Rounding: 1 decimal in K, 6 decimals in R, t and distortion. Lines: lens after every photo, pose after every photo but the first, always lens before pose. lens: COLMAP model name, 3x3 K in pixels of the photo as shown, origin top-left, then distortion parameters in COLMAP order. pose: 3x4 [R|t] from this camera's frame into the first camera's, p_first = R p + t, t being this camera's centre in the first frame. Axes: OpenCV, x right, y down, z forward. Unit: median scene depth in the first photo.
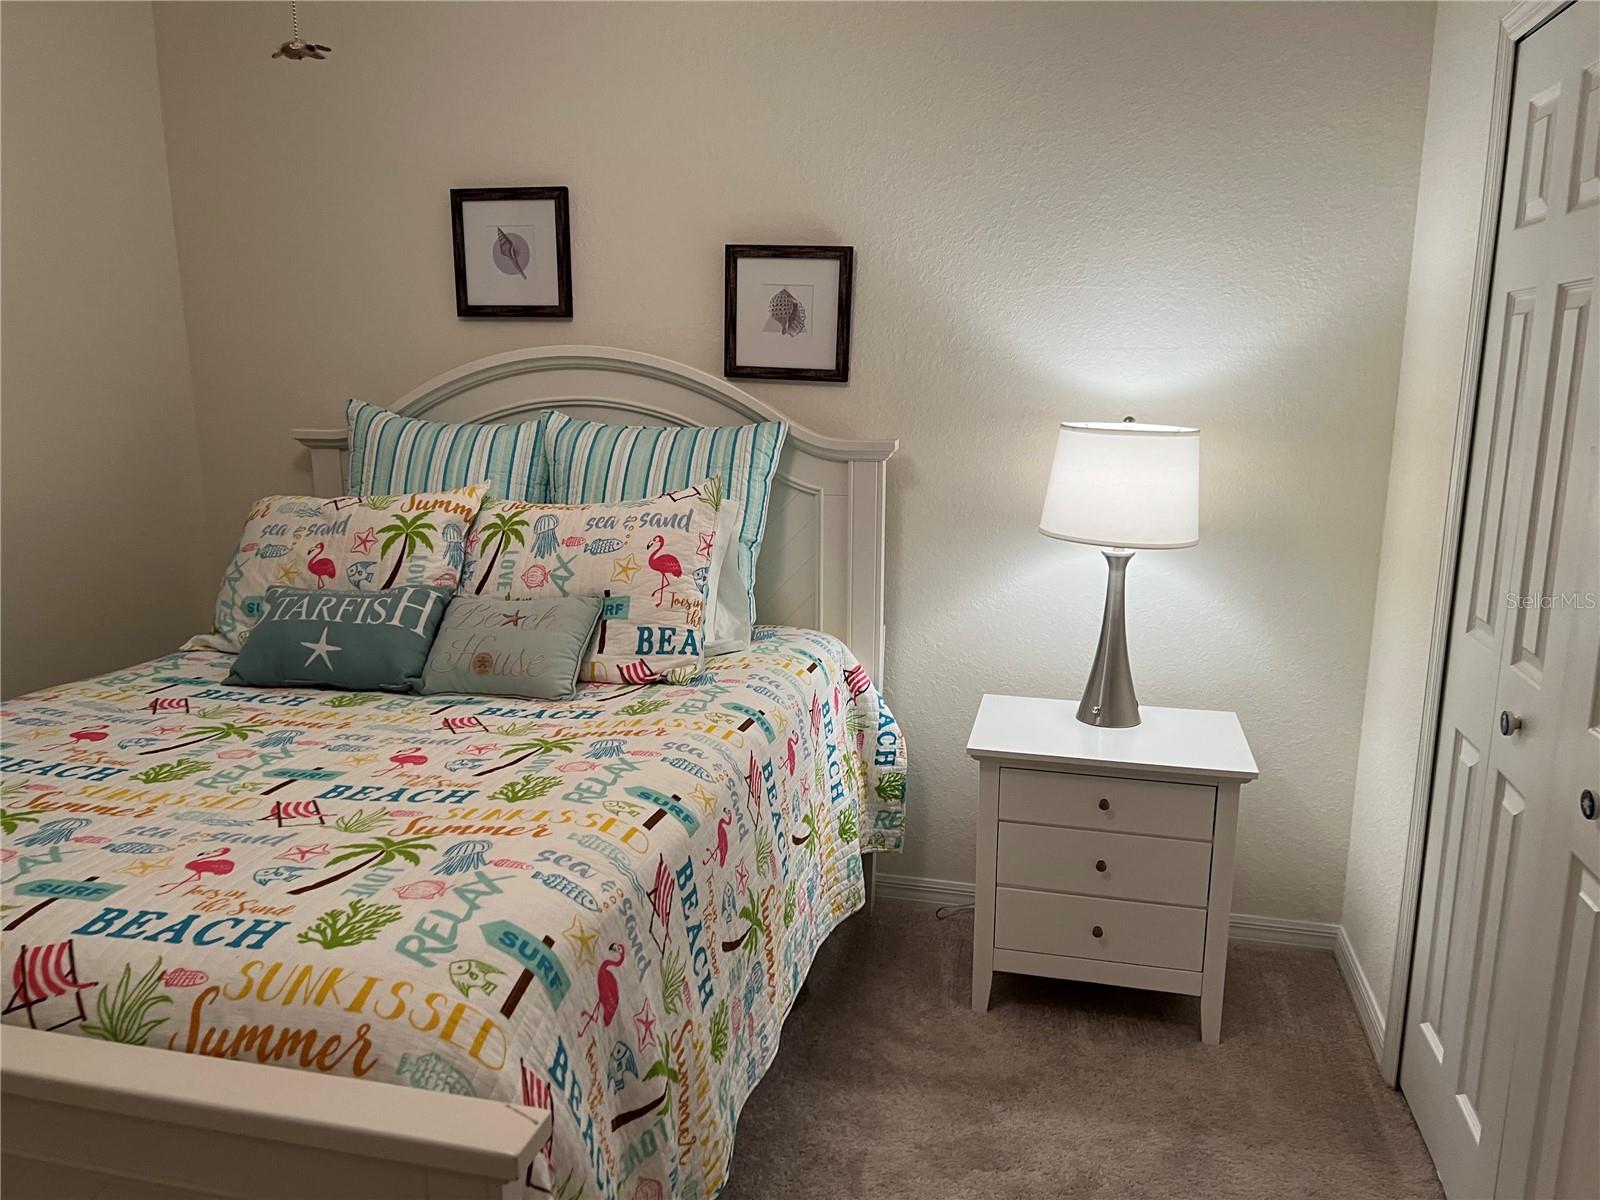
lens RADIAL K [[1205.9, 0, 799.8], [0, 1205.9, 605.7], [0, 0, 1]] dist [0.078320, -0.090182]
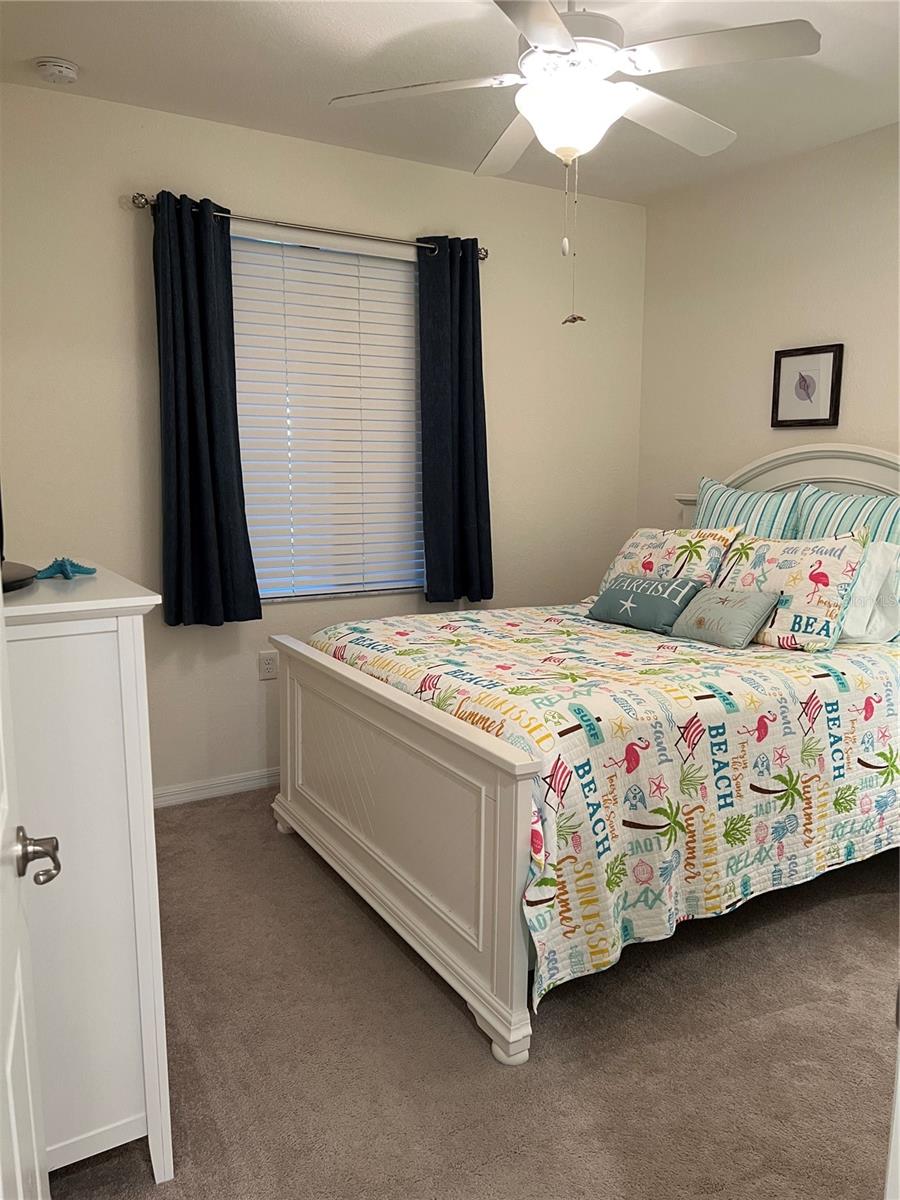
lens RADIAL K [[904.4, 0, 450.0], [0, 904.4, 600.0], [0, 0, 1]] dist [0.078320, -0.090182]
pose [[0.691189, 0.109947, -0.714262, 0.419020], [-0.143639, 0.989540, 0.013321, 0.048270], [0.708256, 0.093389, 0.699752, -0.185402]]
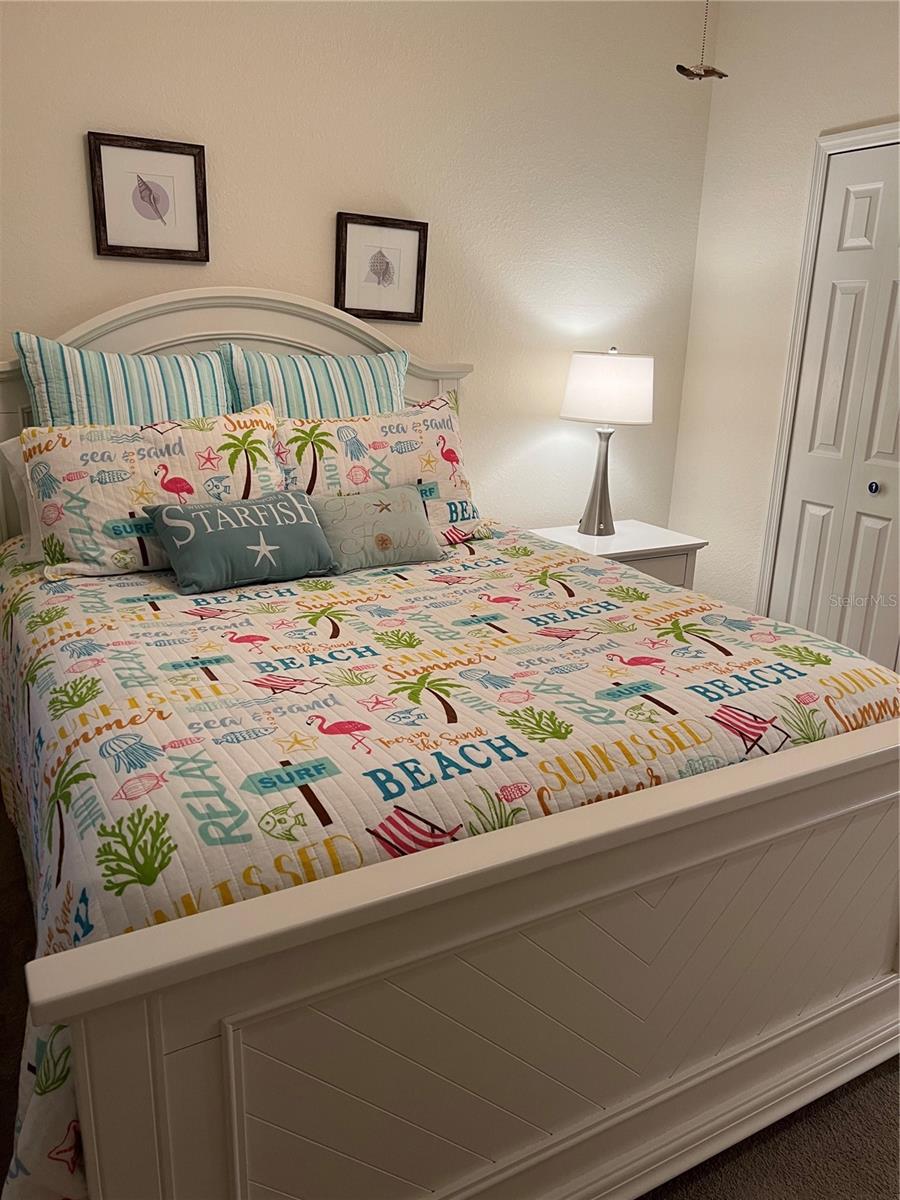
lens RADIAL K [[891.1, 0, 446.6], [0, 891.1, 606.9], [0, 0, 1]] dist [0.094011, -0.176458]
pose [[0.734511, -0.186908, 0.652348, -0.823908], [0.114087, 0.981649, 0.152802, -0.021751], [-0.668937, -0.037810, 0.742356, 0.237260]]
